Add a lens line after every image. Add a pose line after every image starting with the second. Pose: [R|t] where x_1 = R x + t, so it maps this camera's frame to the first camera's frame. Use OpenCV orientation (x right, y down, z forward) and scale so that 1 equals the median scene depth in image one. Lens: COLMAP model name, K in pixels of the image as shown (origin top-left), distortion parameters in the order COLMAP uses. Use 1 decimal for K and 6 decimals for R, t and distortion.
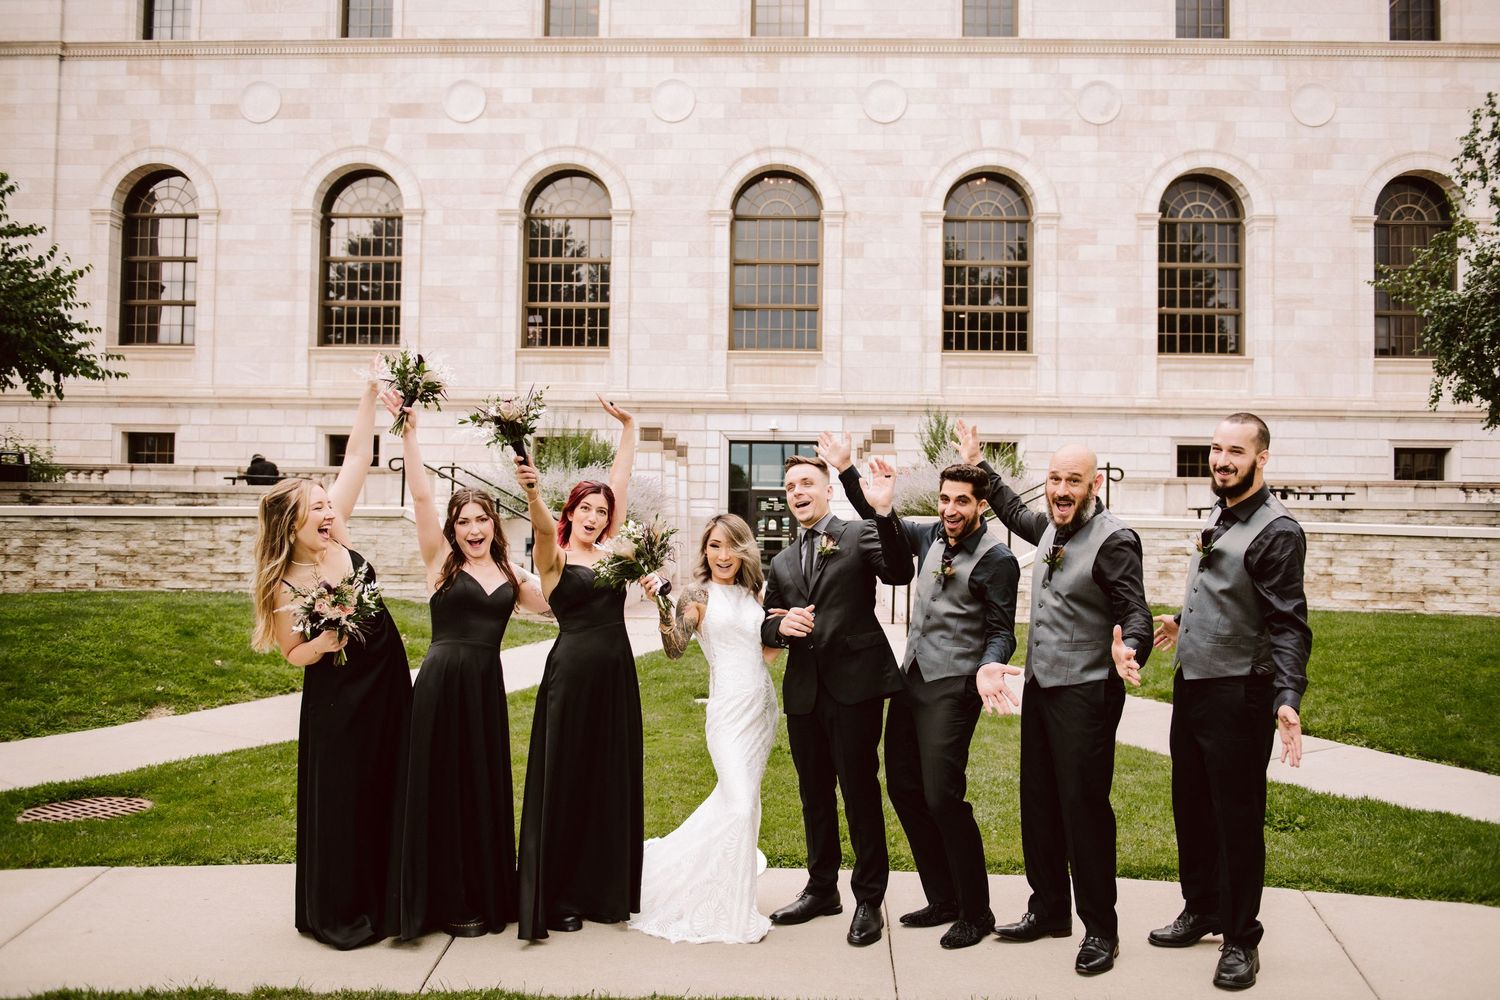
lens RADIAL K [[1246.6, 0, 742.8], [0, 1246.6, 503.7], [0, 0, 1]] dist [-0.006577, 0.012674]
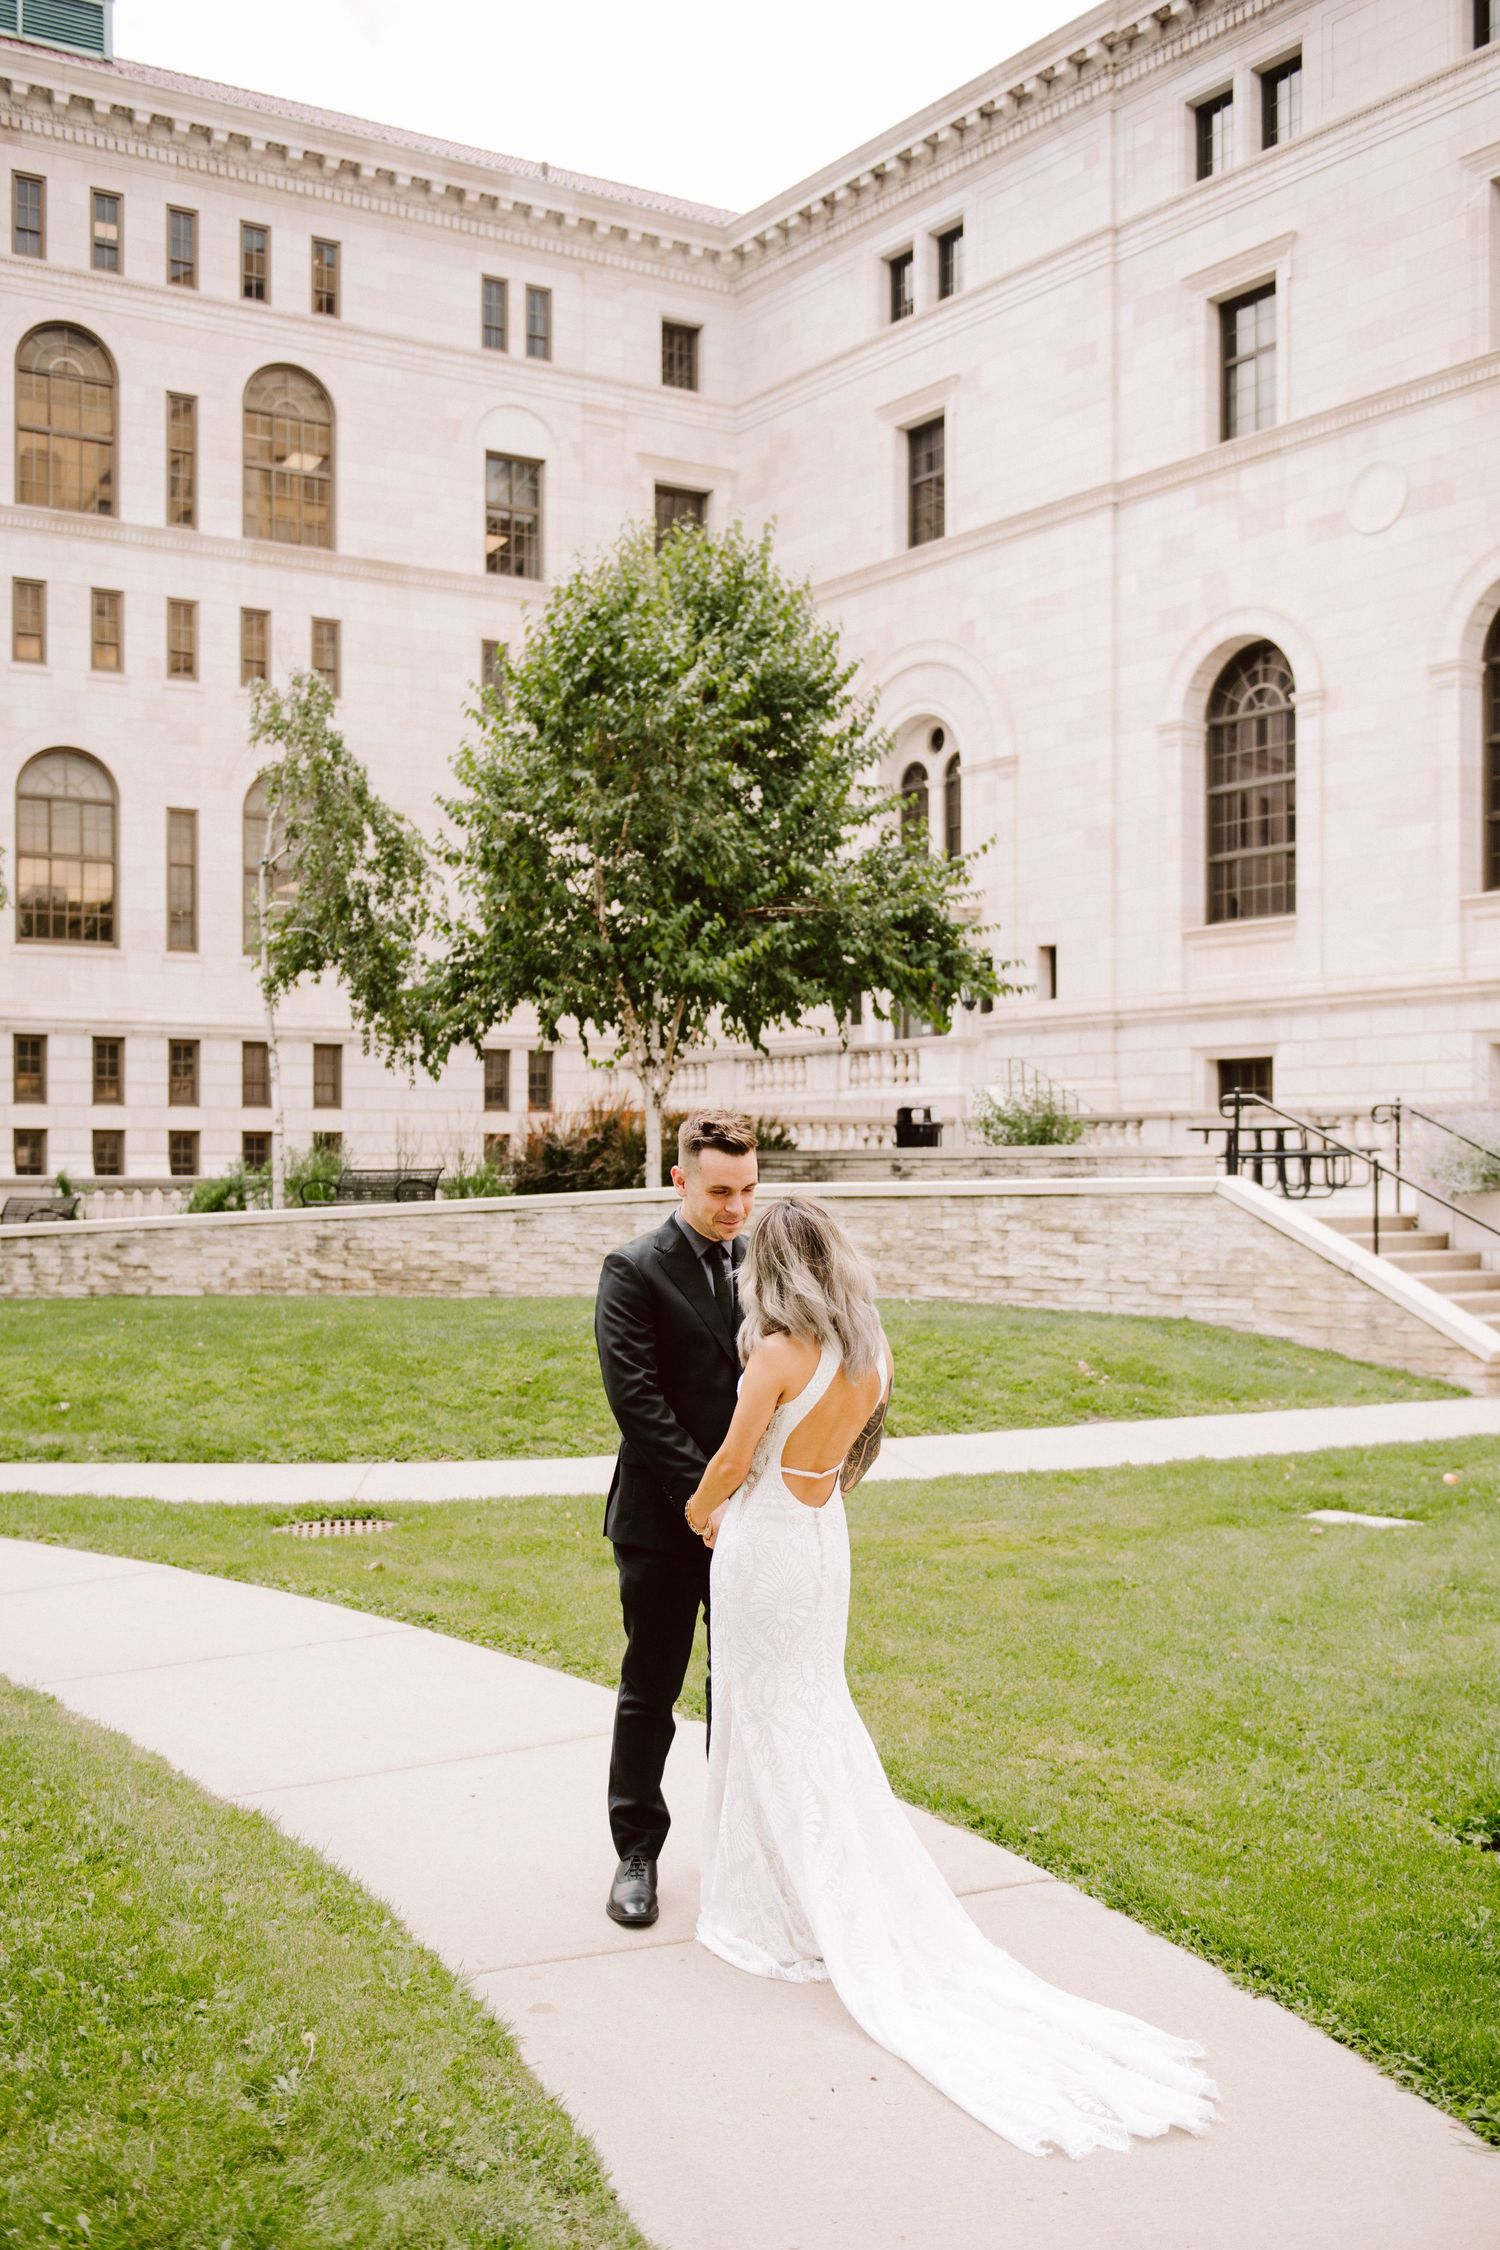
lens RADIAL K [[2524.3, 0, 760.9], [0, 2524.3, 1184.4], [0, 0, 1]] dist [-0.034174, 0.000000]
pose [[0.584273, -0.008946, -0.811508, 0.574757], [0.021269, 0.999765, 0.004293, -0.004127], [0.811278, -0.019768, 0.584326, 0.061092]]
